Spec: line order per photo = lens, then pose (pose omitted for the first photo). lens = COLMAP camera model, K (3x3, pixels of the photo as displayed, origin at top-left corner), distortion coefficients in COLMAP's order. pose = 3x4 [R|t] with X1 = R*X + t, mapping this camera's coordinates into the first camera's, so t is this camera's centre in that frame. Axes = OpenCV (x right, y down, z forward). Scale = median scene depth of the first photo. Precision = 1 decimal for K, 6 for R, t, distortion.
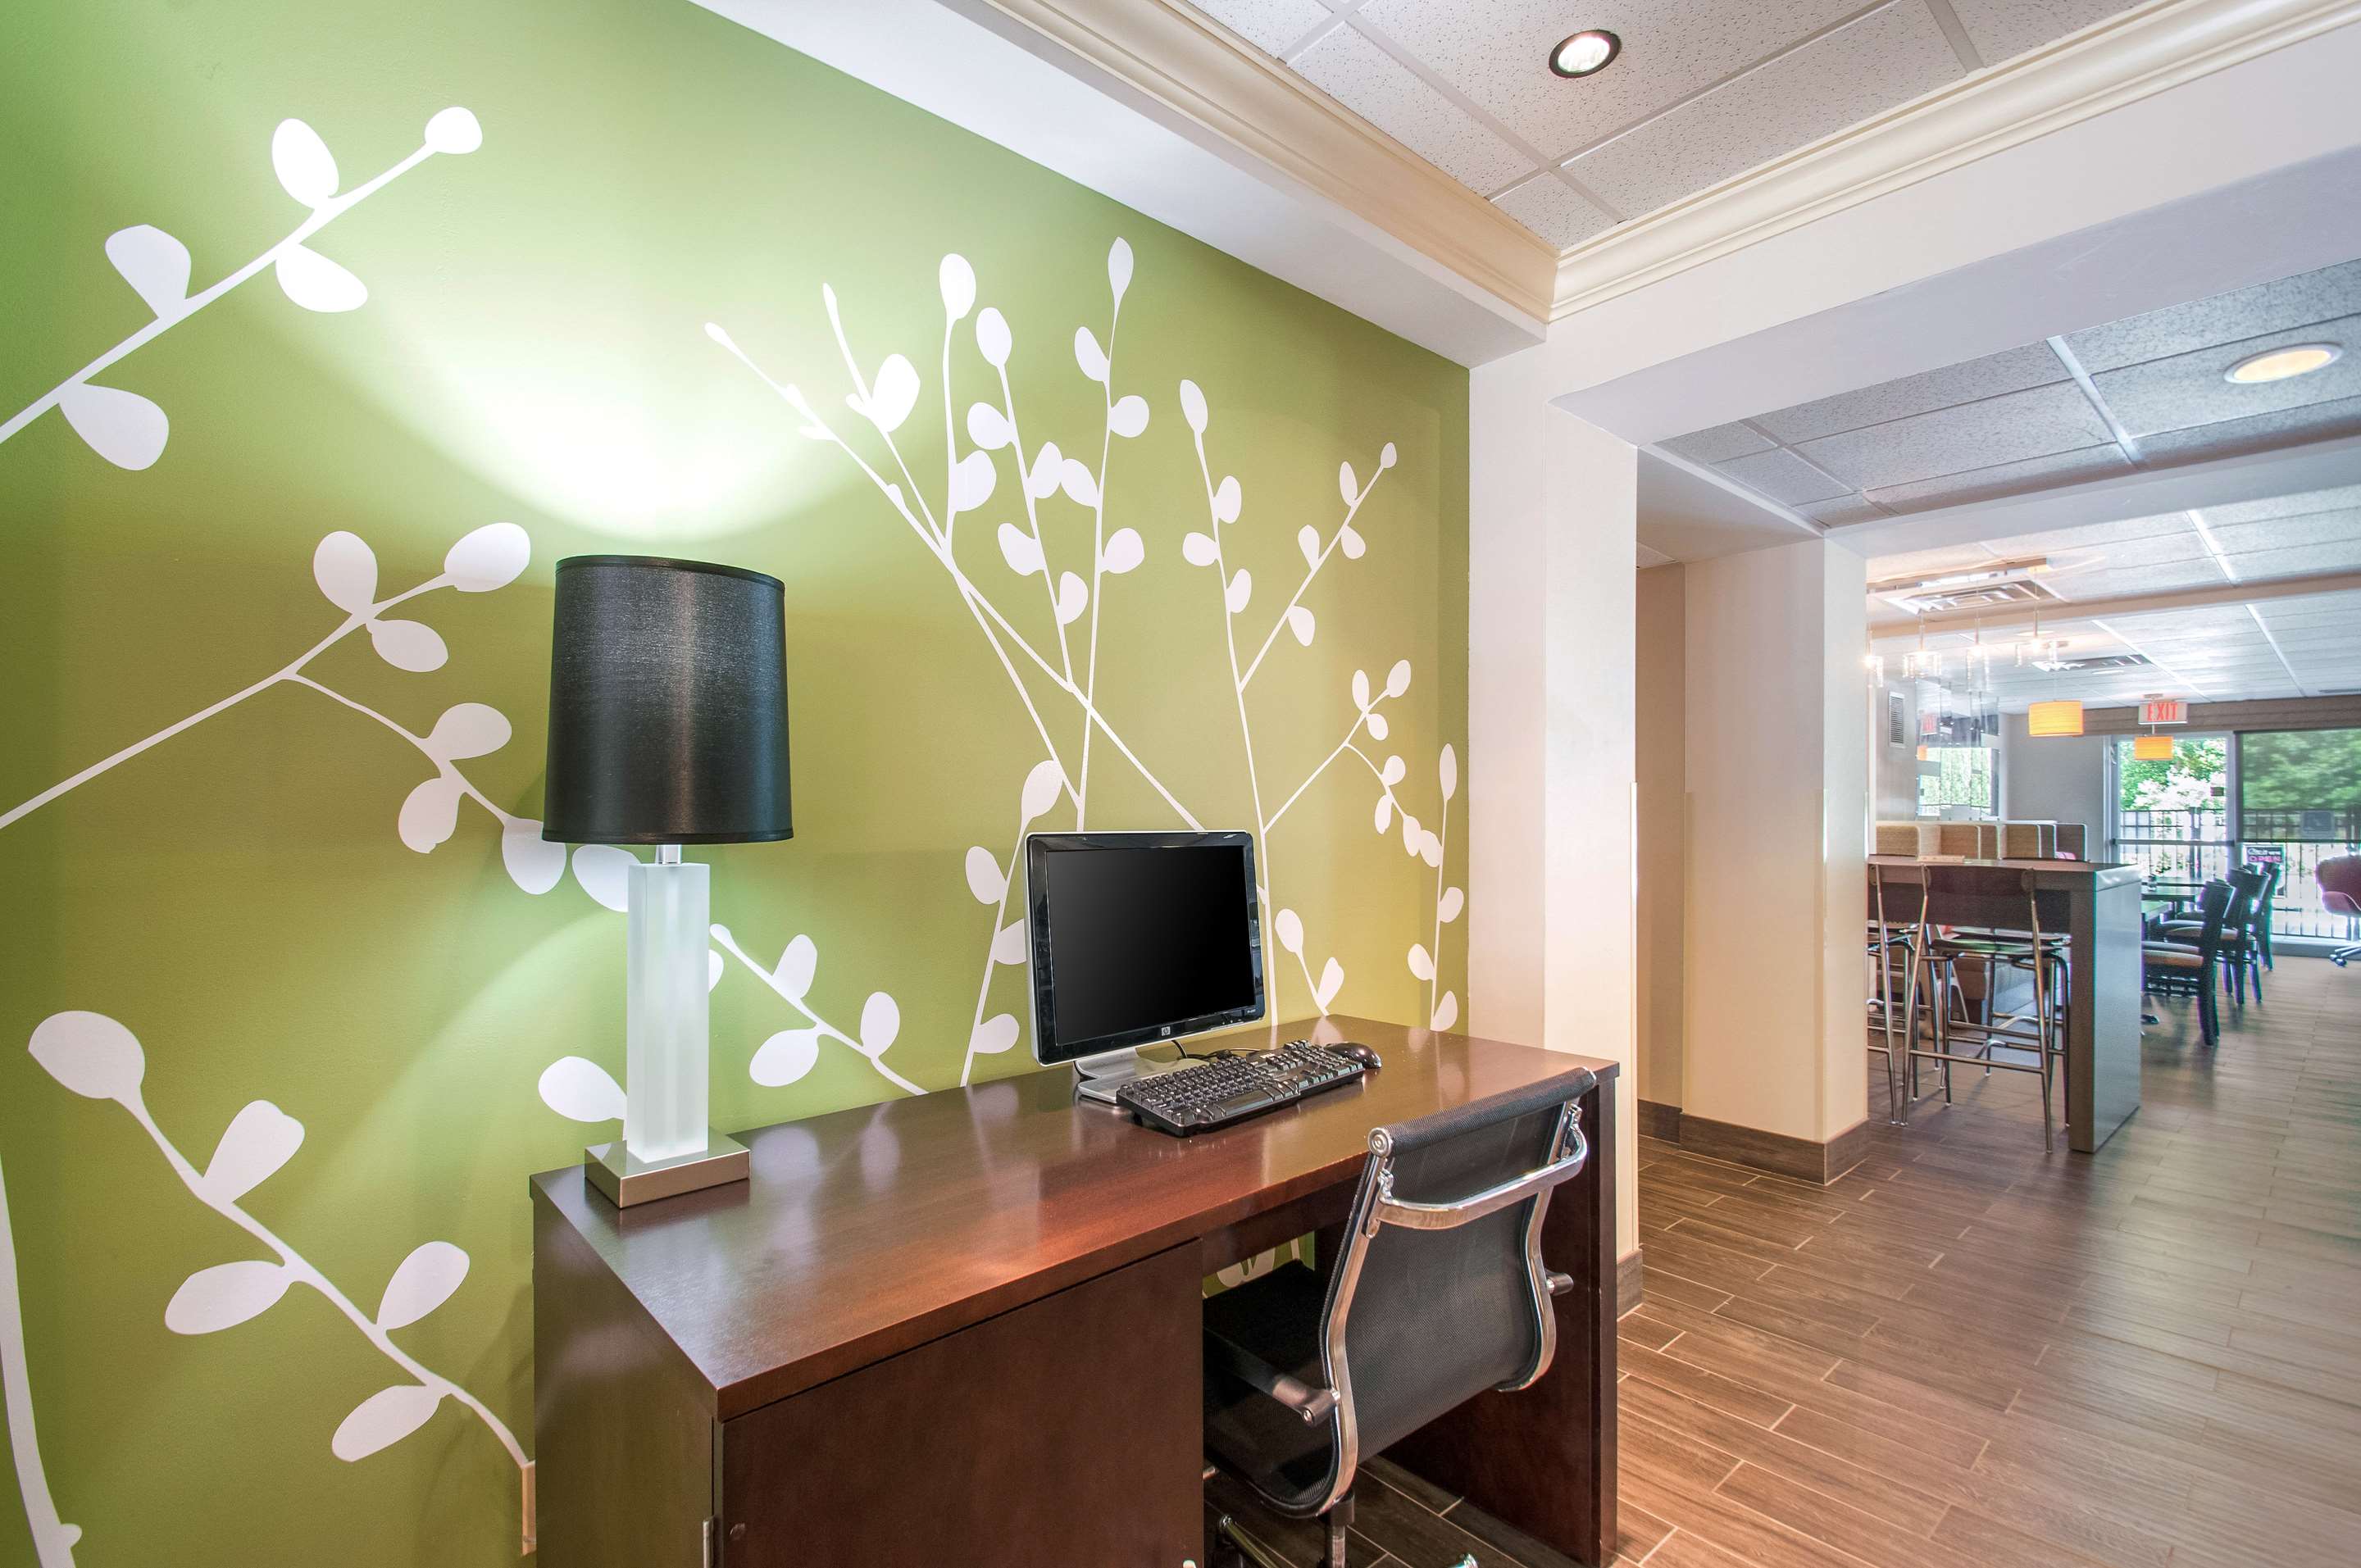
lens RADIAL K [[1026.7, 0, 1174.7], [0, 1026.7, 825.1], [0, 0, 1]] dist [0.011225, -0.009114]
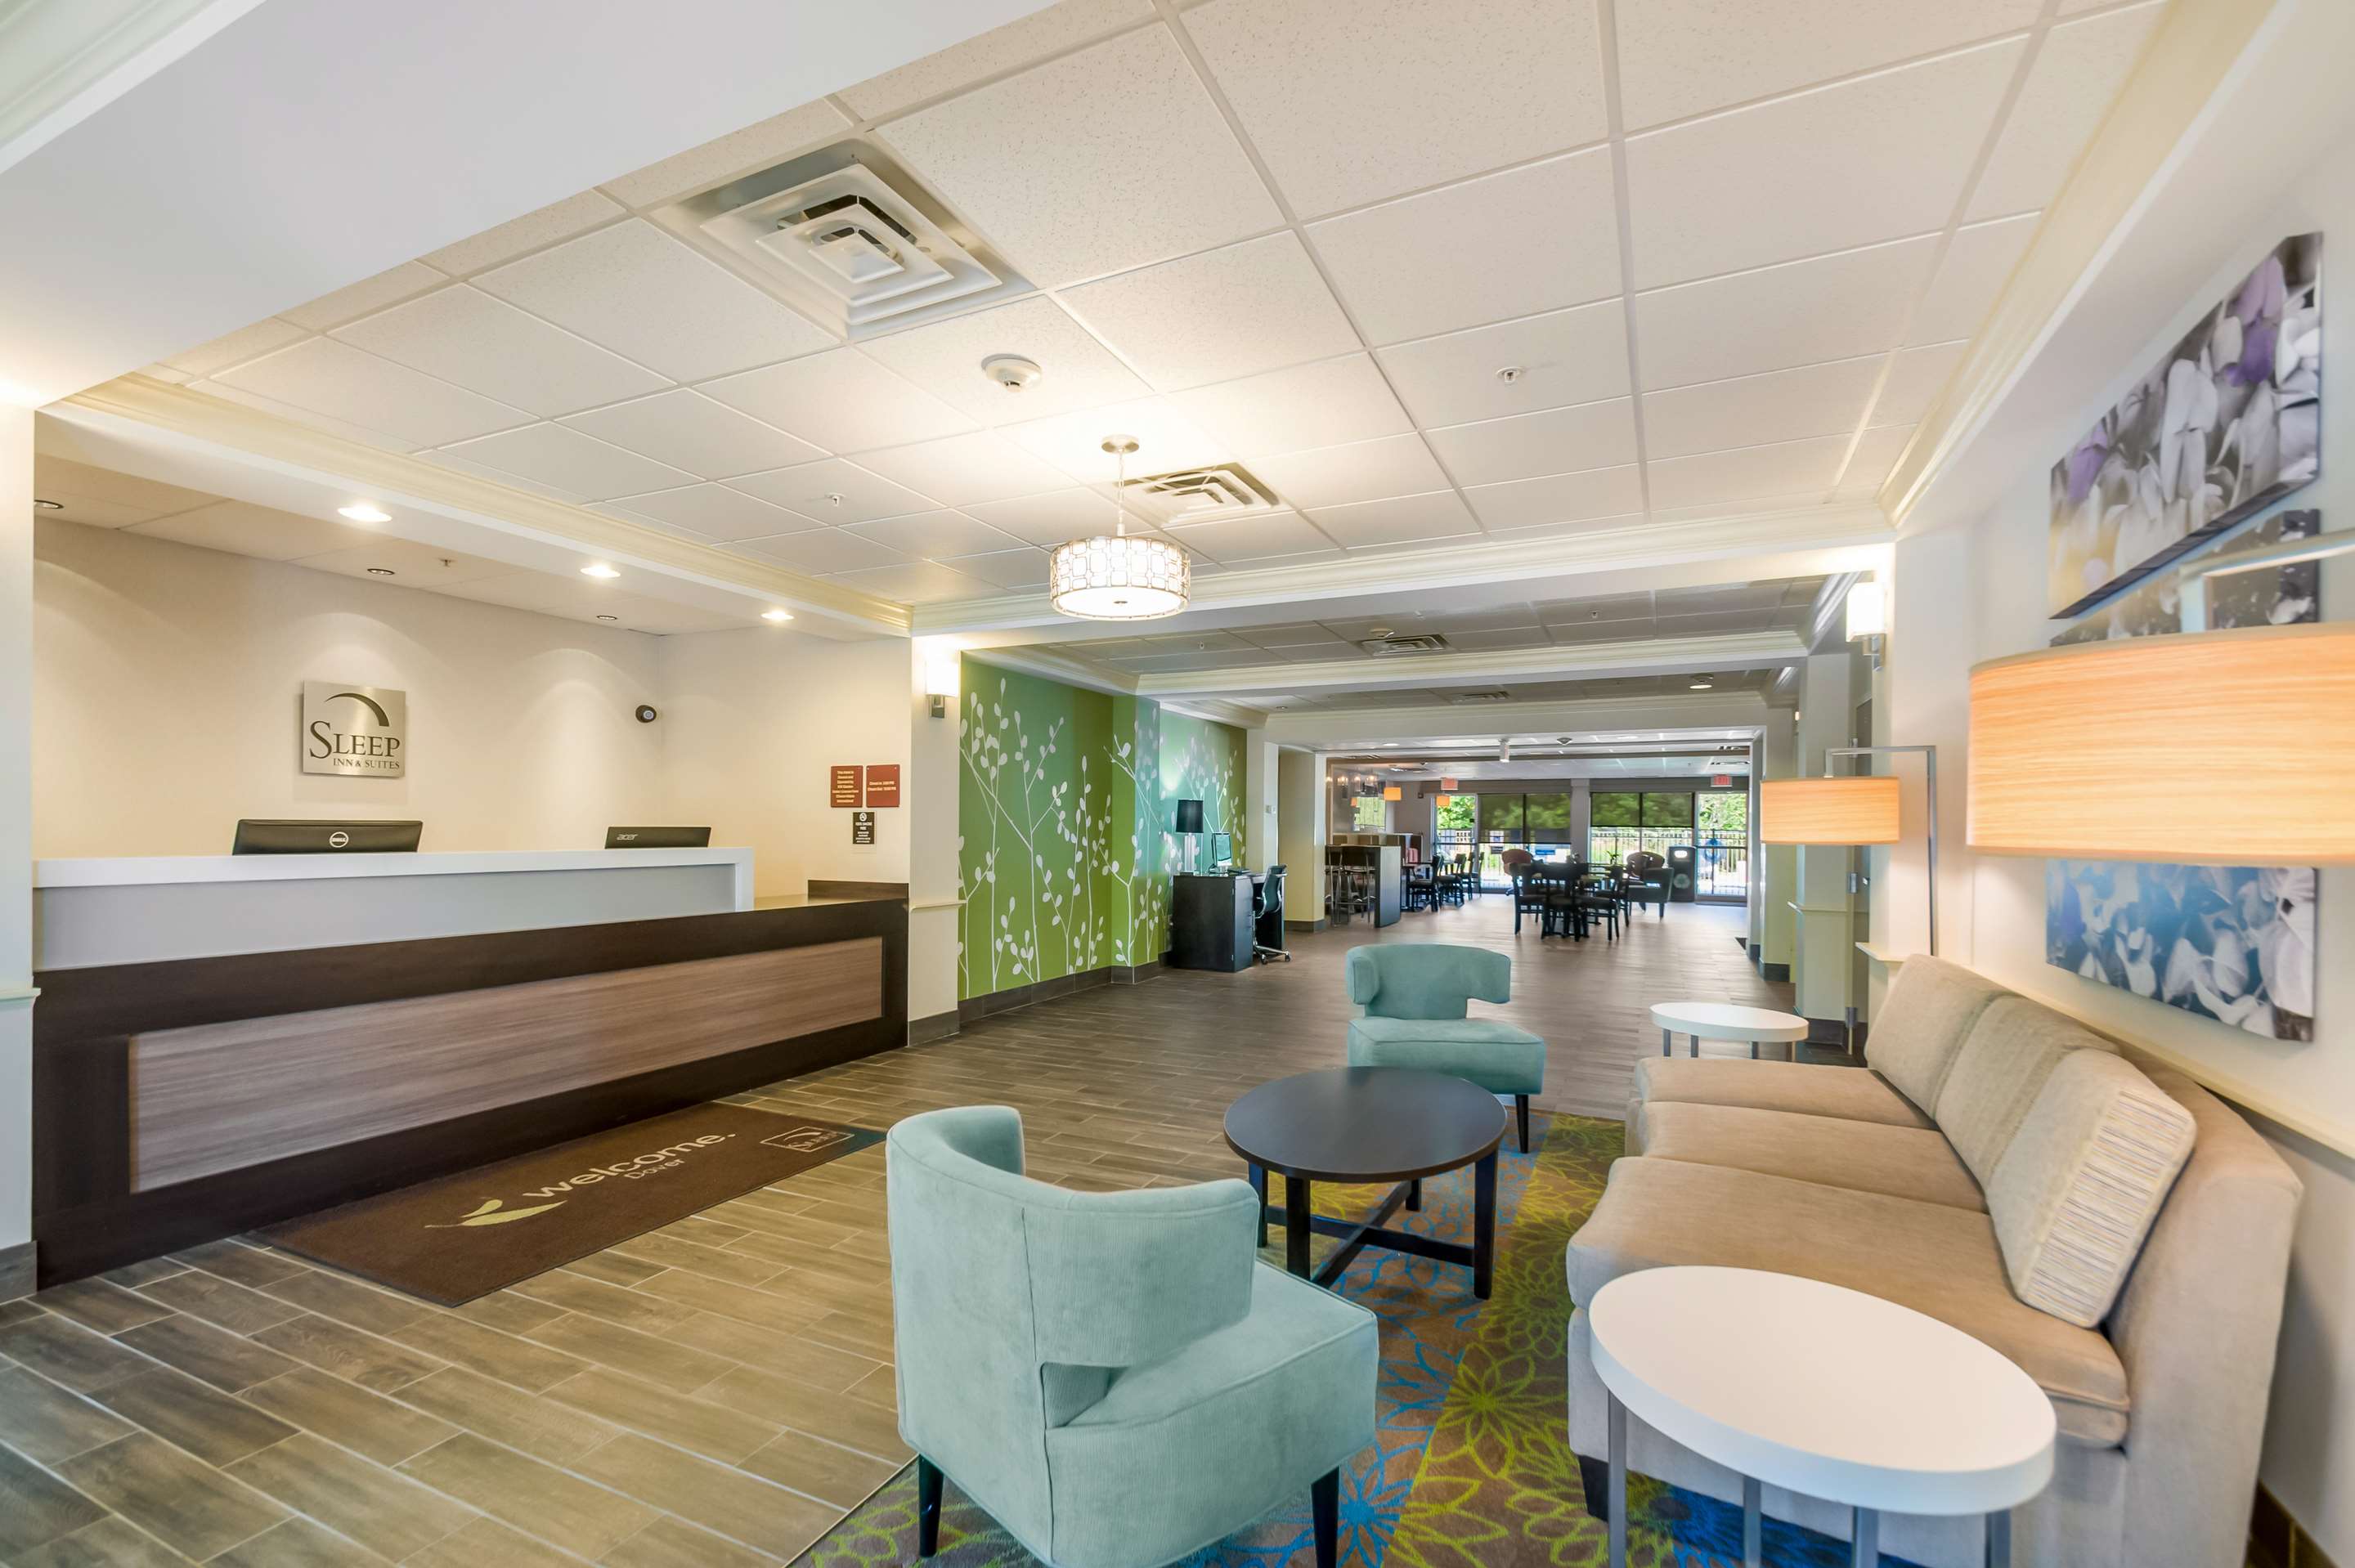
lens RADIAL K [[1024.0, 0, 1167.8], [0, 1024.0, 830.6], [0, 0, 1]] dist [0.011225, -0.009114]
pose [[0.913893, 0.009315, 0.405849, -0.999702], [-0.006465, 0.999944, -0.008391, 0.025003], [-0.405905, 0.005045, 0.913902, -2.633459]]
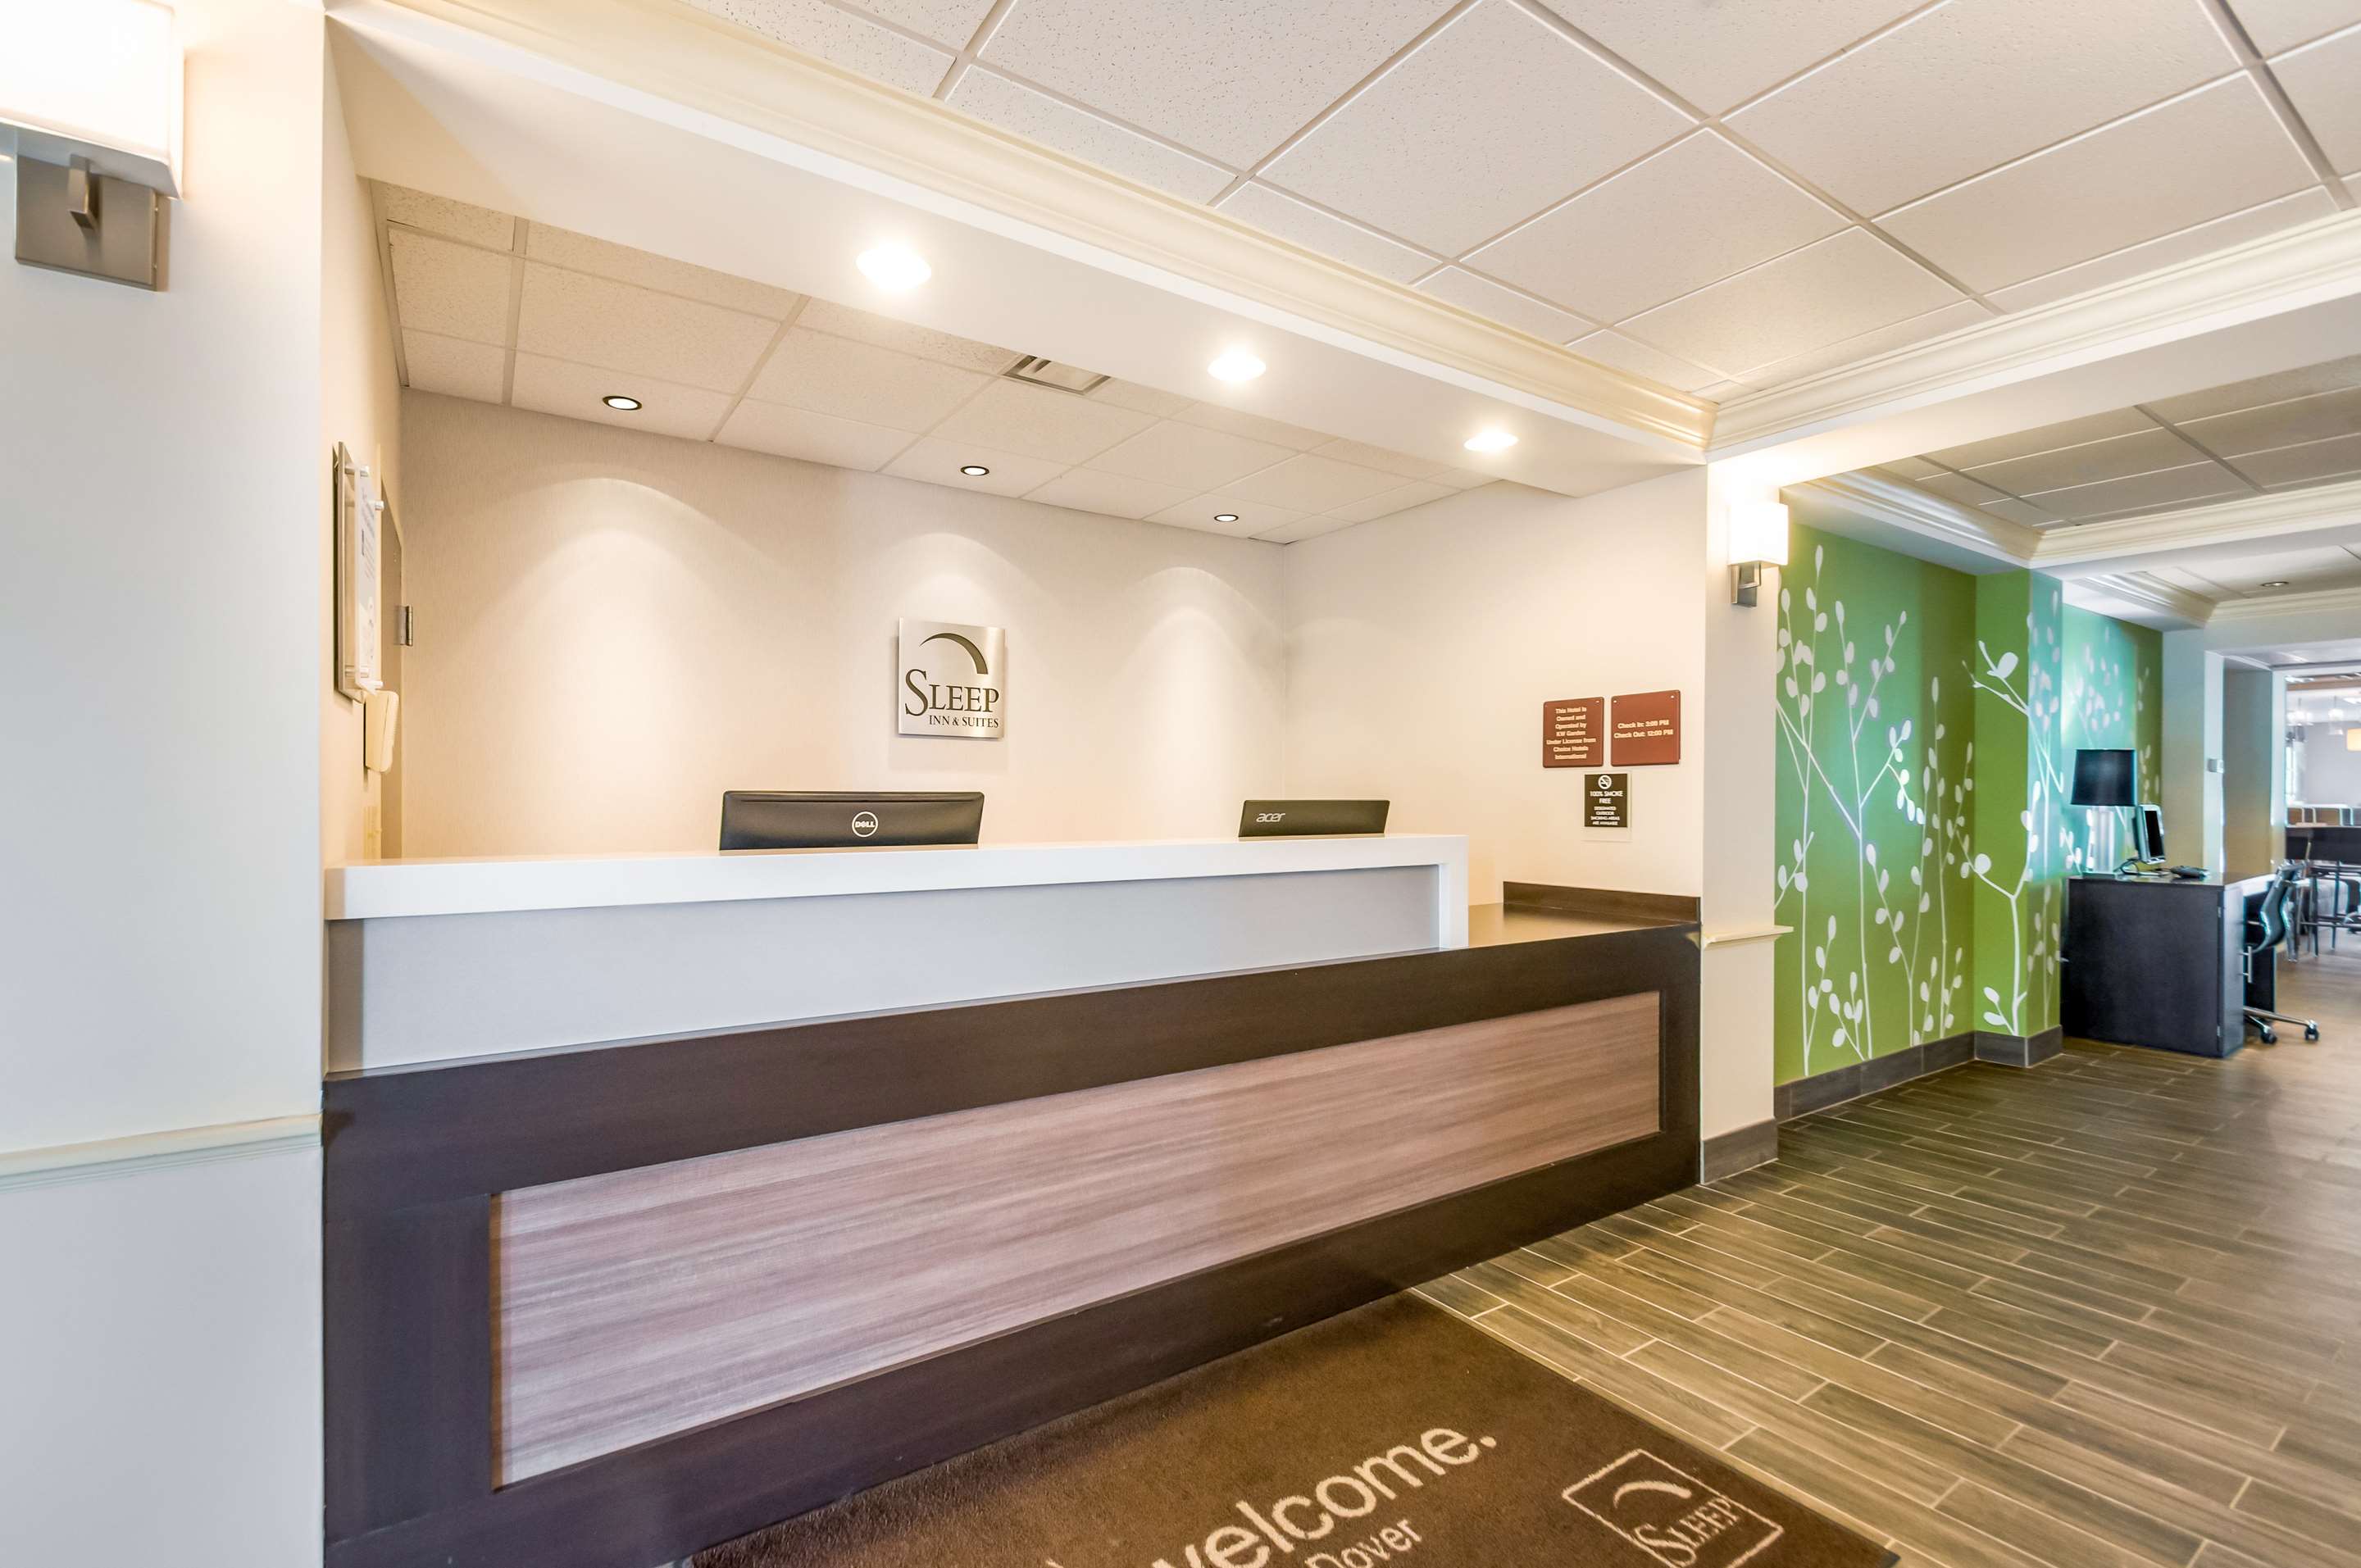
lens RADIAL K [[1026.7, 0, 1160.6], [0, 1026.7, 799.3], [0, 0, 1]] dist [0.011225, -0.009114]
pose [[0.992391, 0.006038, -0.122979, -1.162293], [-0.006976, 0.999950, -0.007195, 0.013820], [0.122929, 0.007998, 0.992383, -1.361542]]
